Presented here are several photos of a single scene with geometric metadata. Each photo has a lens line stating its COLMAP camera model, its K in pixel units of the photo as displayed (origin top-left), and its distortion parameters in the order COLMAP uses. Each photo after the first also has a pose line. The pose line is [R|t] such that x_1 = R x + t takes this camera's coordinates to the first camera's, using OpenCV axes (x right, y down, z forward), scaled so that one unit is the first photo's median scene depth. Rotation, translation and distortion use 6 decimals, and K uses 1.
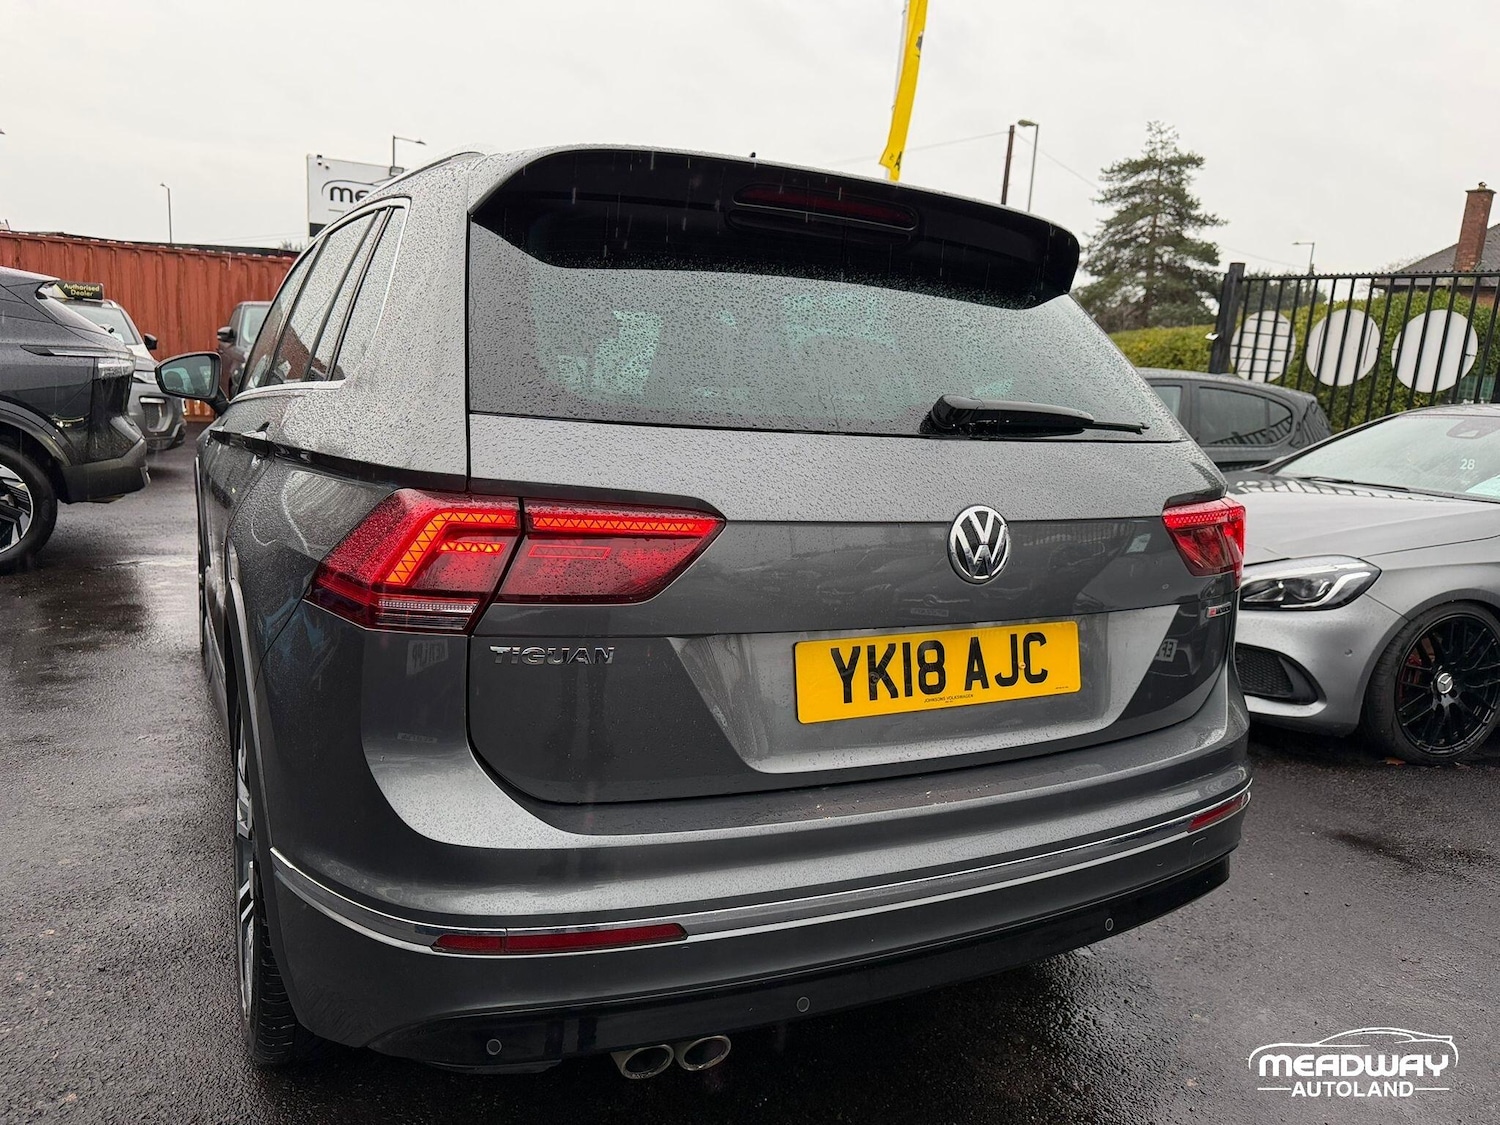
lens RADIAL K [[1109.1, 0, 742.8], [0, 1109.1, 557.7], [0, 0, 1]] dist [0.050002, -0.062727]
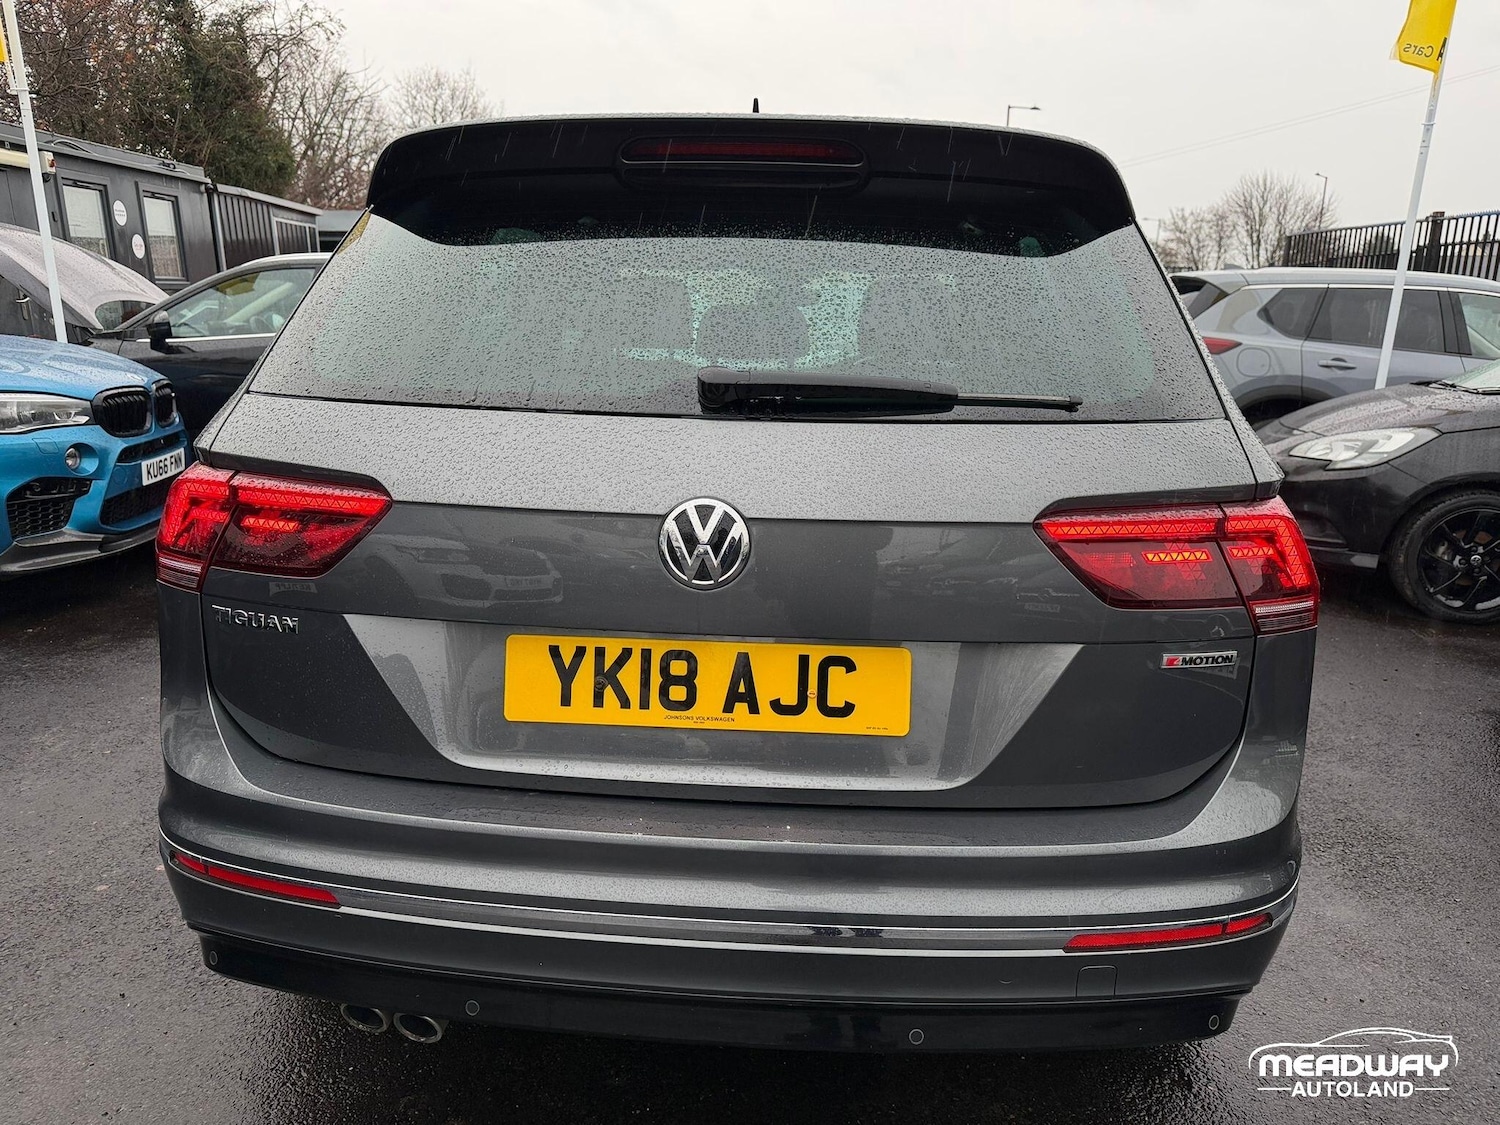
lens RADIAL K [[1109.1, 0, 739.0], [0, 1109.1, 569.8], [0, 0, 1]] dist [0.050002, -0.062727]
pose [[0.845804, 0.078389, -0.527704, 0.678740], [-0.058997, 0.996823, 0.053515, -0.038499], [0.530222, -0.014130, 0.847741, 0.291761]]
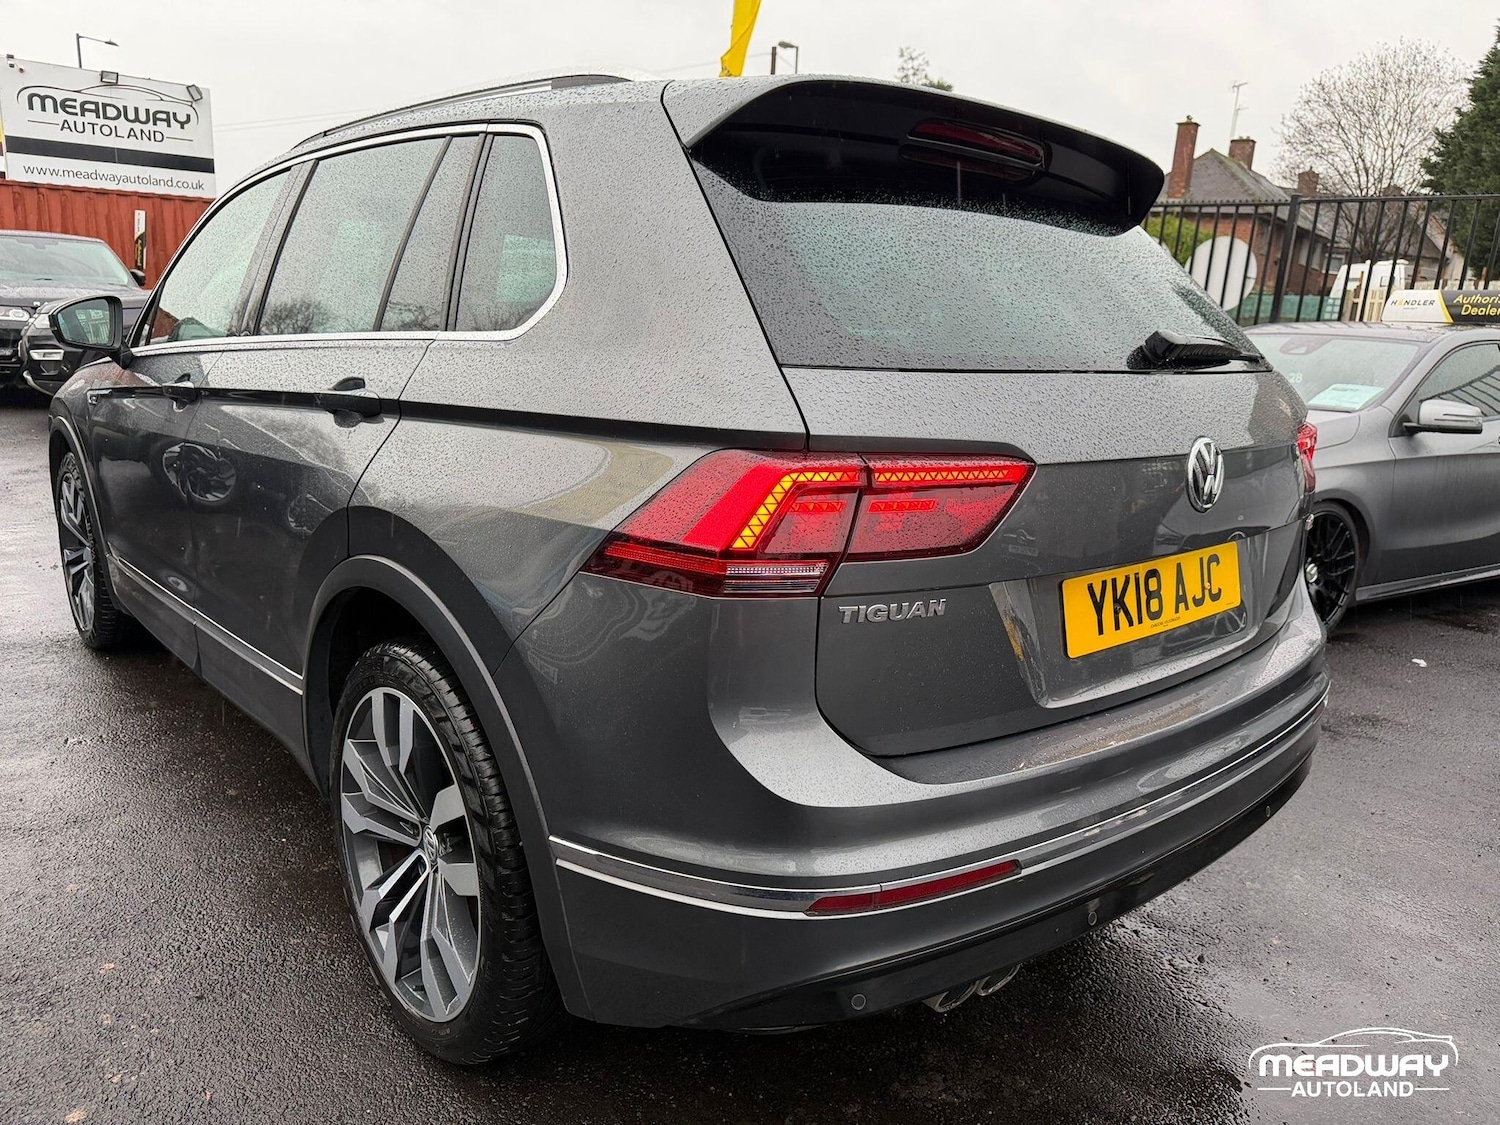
lens RADIAL K [[1109.1, 0, 753.3], [0, 1109.1, 578.3], [0, 0, 1]] dist [0.050002, -0.062727]
pose [[0.971342, -0.072917, 0.226226, -0.446245], [0.054632, 0.994790, 0.086067, -0.029034], [-0.231324, -0.071241, 0.970265, 0.063469]]
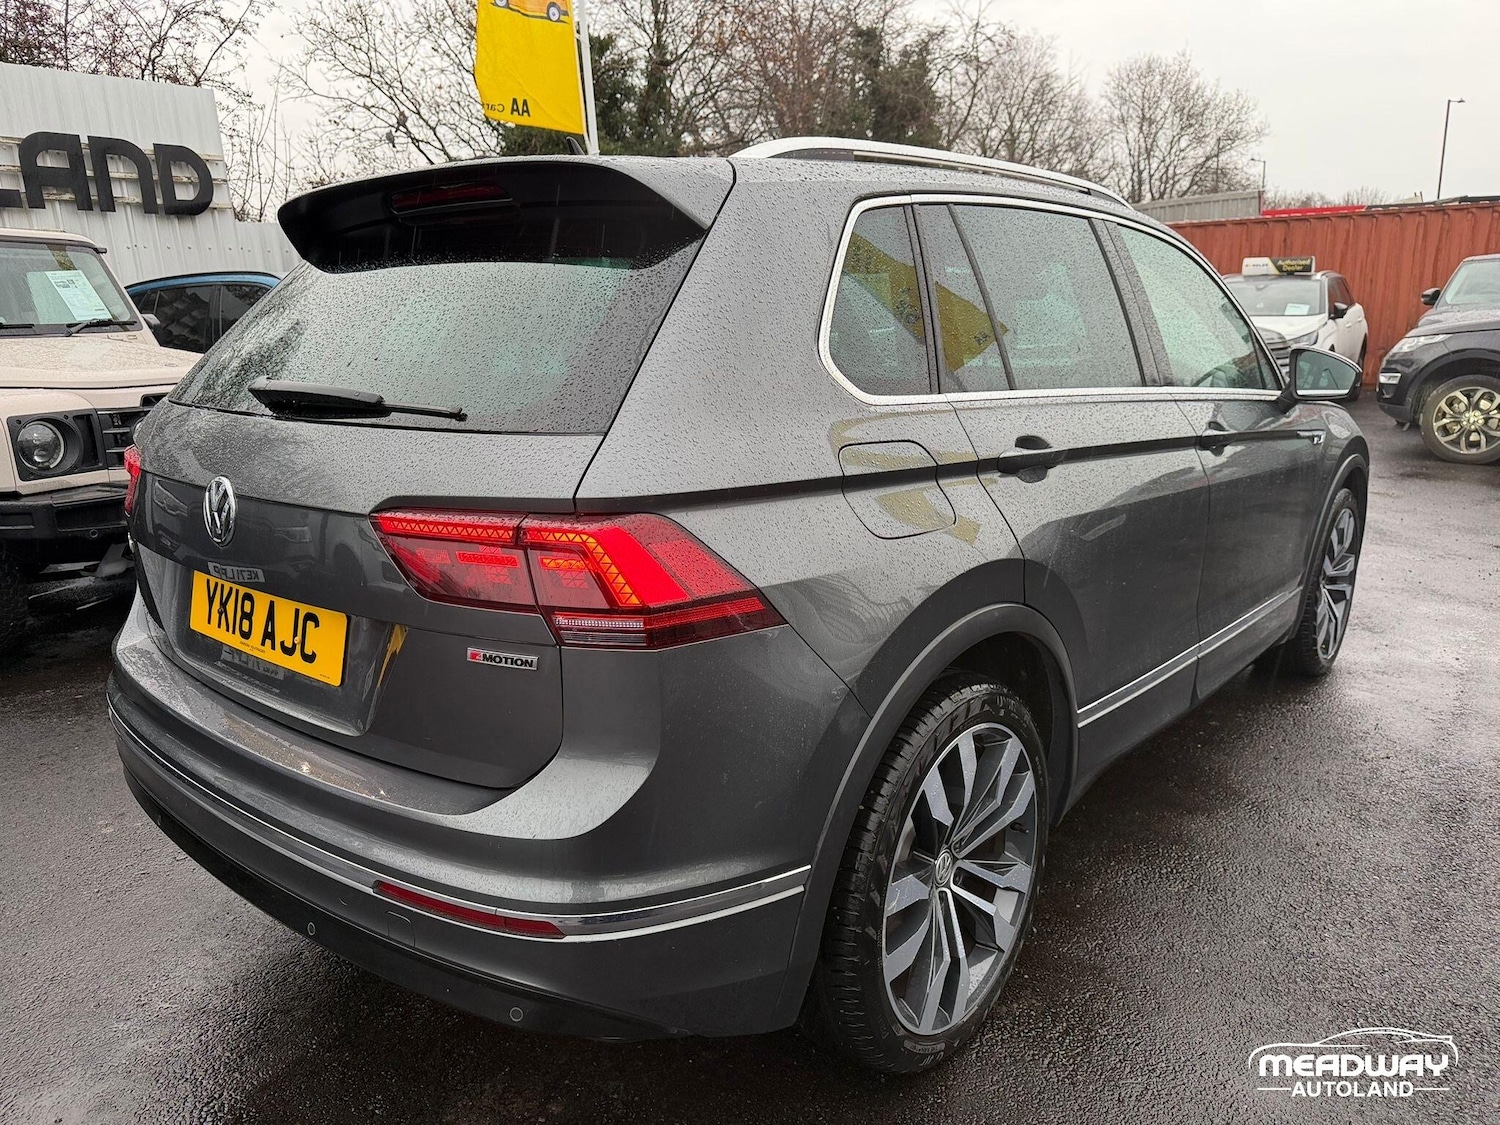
lens RADIAL K [[1109.1, 0, 743.7], [0, 1109.1, 563.5], [0, 0, 1]] dist [0.050002, -0.062727]
pose [[0.355967, 0.147129, -0.922844, 1.441343], [-0.117017, 0.986773, 0.112184, -0.148116], [0.927143, 0.068055, 0.368476, 1.068947]]
